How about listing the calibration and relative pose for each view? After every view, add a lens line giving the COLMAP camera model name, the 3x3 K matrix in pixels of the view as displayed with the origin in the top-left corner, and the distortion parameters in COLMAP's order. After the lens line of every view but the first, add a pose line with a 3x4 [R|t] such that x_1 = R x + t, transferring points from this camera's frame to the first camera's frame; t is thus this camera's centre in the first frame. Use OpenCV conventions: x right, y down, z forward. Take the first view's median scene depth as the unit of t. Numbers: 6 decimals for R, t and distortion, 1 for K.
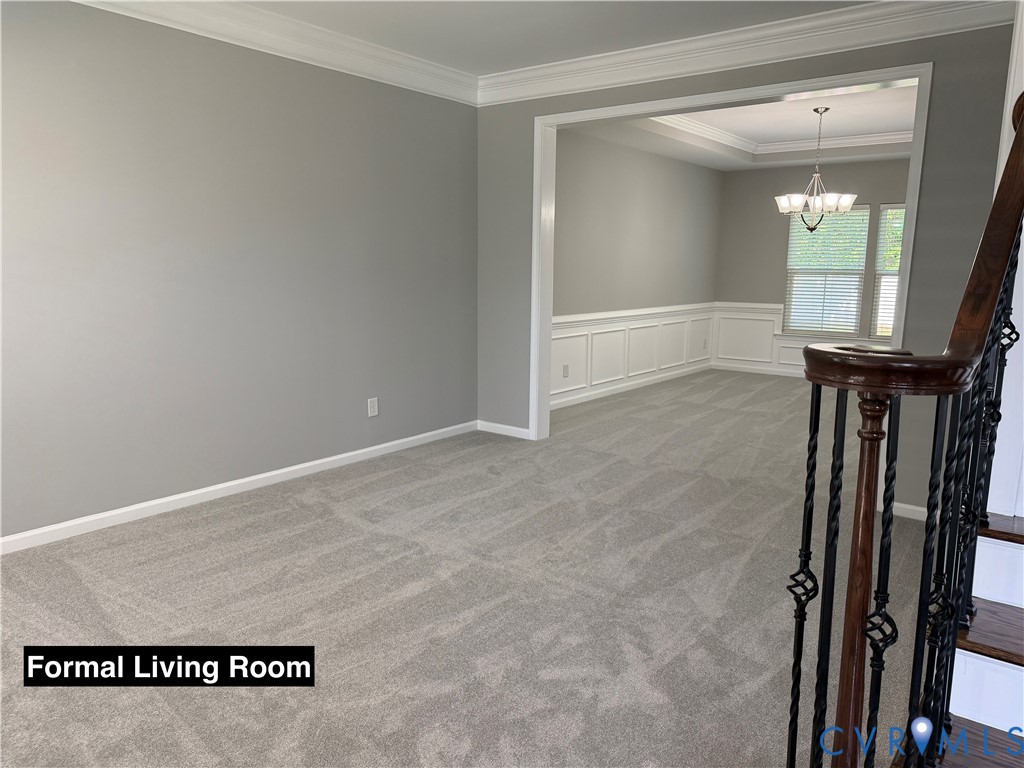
lens RADIAL K [[714.7, 0, 505.4], [0, 714.7, 384.6], [0, 0, 1]] dist [0.030539, -0.035871]
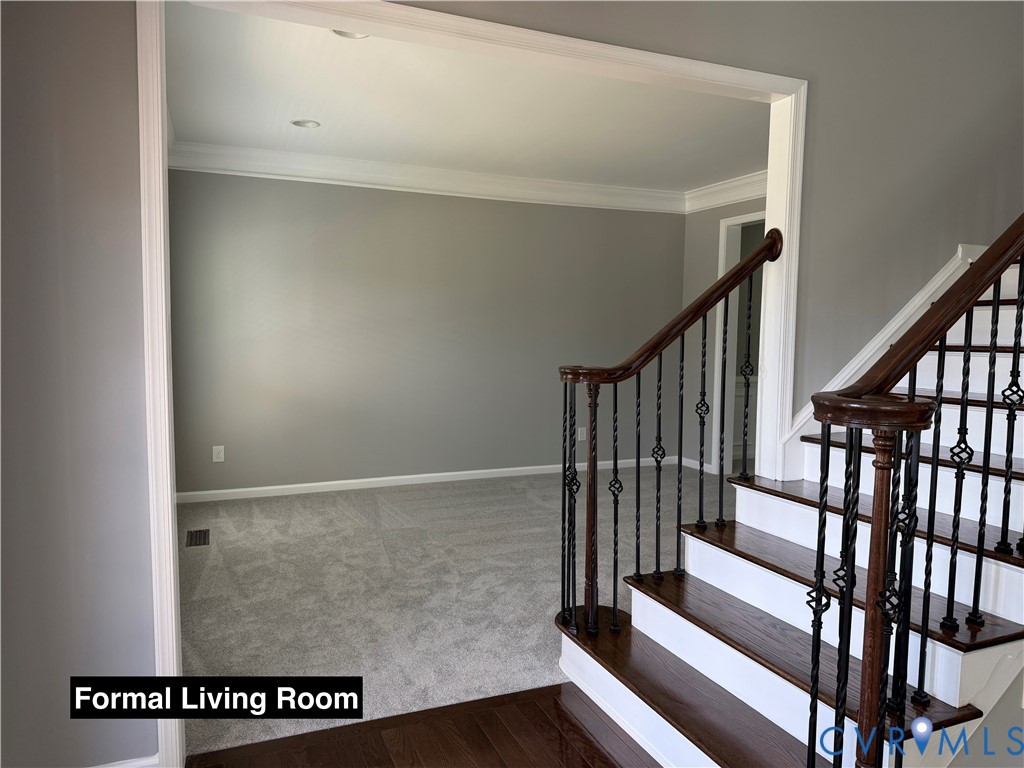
lens RADIAL K [[714.7, 0, 512.0], [0, 714.7, 386.7], [0, 0, 1]] dist [0.030539, -0.035871]
pose [[0.875334, 0.048347, -0.481096, 0.342661], [-0.094356, 0.992939, -0.071894, 0.051816], [0.474223, 0.108325, 0.873715, -0.269511]]
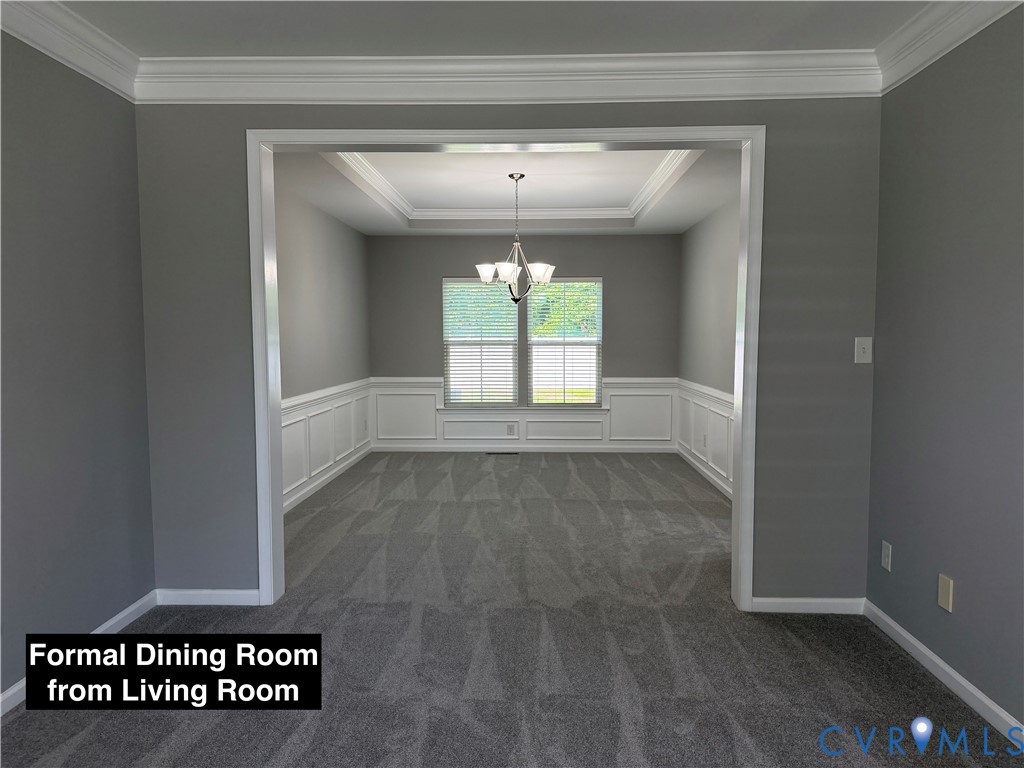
lens RADIAL K [[714.7, 0, 522.1], [0, 714.7, 386.7], [0, 0, 1]] dist [0.030539, -0.035871]
pose [[0.800562, -0.057606, 0.596474, -0.167541], [0.112471, 0.992124, -0.055137, -0.062591], [-0.588600, 0.111226, 0.800736, 0.320116]]
